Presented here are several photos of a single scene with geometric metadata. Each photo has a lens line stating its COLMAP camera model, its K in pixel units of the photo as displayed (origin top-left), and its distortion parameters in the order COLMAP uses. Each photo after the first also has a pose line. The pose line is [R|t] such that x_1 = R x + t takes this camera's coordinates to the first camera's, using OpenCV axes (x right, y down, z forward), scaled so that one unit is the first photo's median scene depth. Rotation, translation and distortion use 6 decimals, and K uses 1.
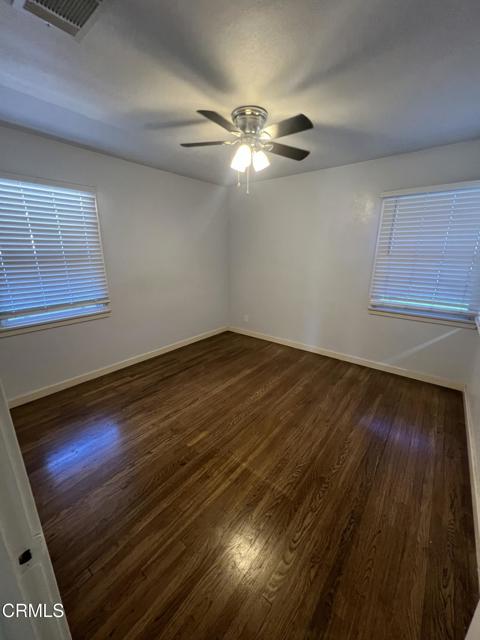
lens RADIAL K [[255.3, 0, 240.0], [0, 255.3, 320.2], [0, 0, 1]] dist [-0.002122, -0.000083]
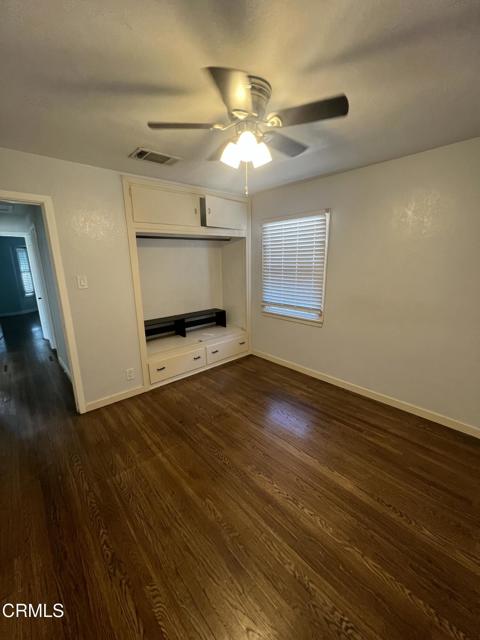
lens RADIAL K [[255.3, 0, 240.1], [0, 255.3, 319.0], [0, 0, 1]] dist [-0.002122, -0.000083]
pose [[-0.162729, 0.220410, -0.961737, 0.651425], [-0.259269, 0.930924, 0.257217, -0.272046], [0.951997, 0.291206, -0.094343, 0.899195]]
